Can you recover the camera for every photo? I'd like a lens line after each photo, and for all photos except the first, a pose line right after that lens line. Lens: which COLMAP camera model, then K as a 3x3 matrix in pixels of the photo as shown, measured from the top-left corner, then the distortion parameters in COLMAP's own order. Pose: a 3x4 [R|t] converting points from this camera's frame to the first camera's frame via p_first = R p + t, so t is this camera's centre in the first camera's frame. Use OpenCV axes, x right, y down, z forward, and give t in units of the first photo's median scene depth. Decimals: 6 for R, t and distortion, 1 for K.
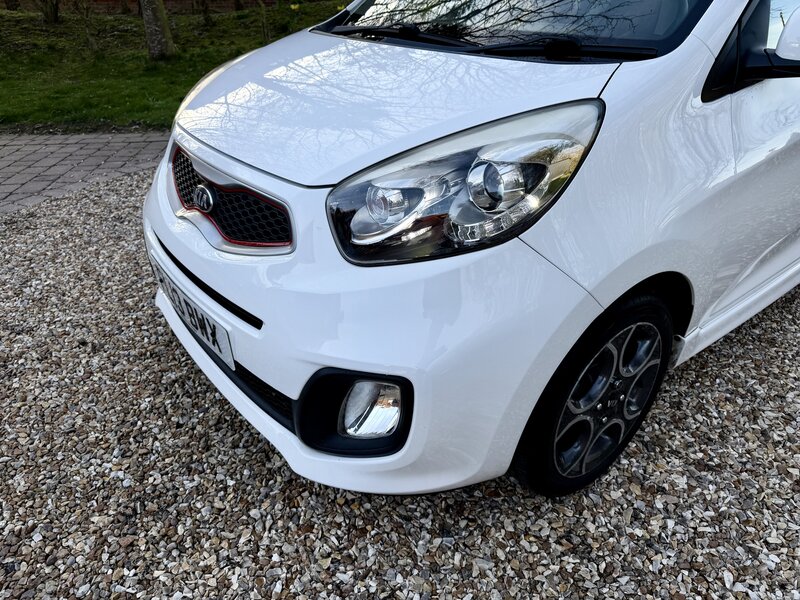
lens RADIAL K [[558.2, 0, 393.8], [0, 558.2, 299.9], [0, 0, 1]] dist [0.020309, -0.030498]
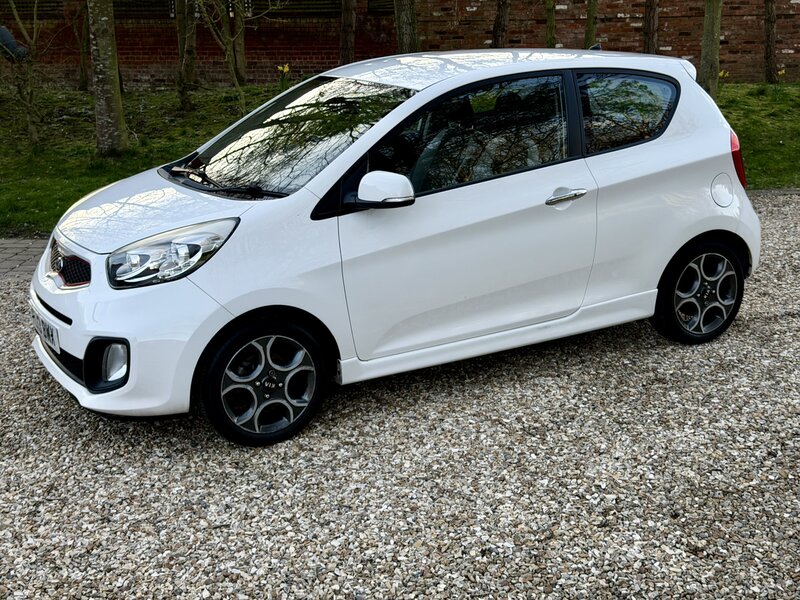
lens RADIAL K [[1107.6, 0, 400.9], [0, 1107.6, 302.9], [0, 0, 1]] dist [0.091248, 0.000000]
pose [[0.988488, 0.031077, -0.148074, 1.189516], [-0.067130, 0.967157, -0.245154, 0.690626], [0.135592, 0.252272, 0.958109, -2.101241]]
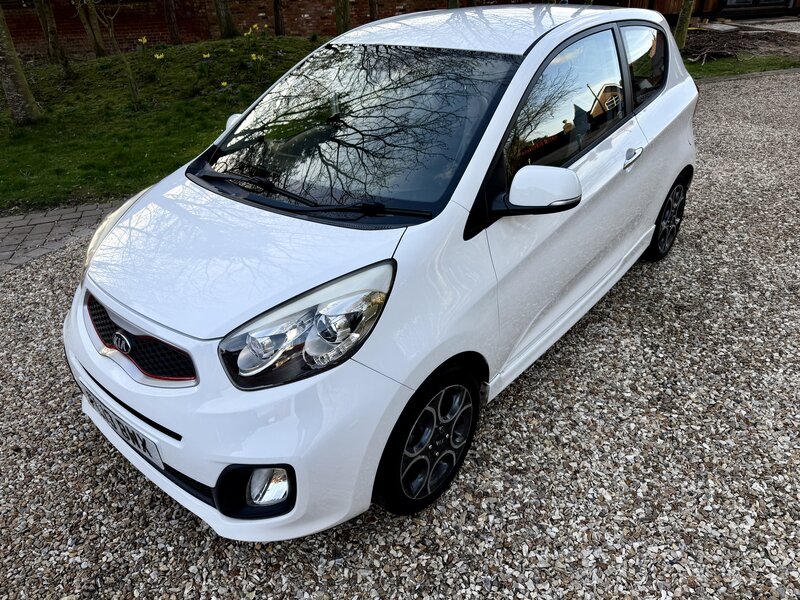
lens RADIAL K [[558.2, 0, 388.5], [0, 558.2, 302.1], [0, 0, 1]] dist [0.020309, -0.030498]
pose [[0.978947, -0.129045, 0.158145, 0.073752], [0.130089, 0.991495, 0.003773, -0.185189], [-0.157287, 0.016879, 0.987409, -0.379551]]
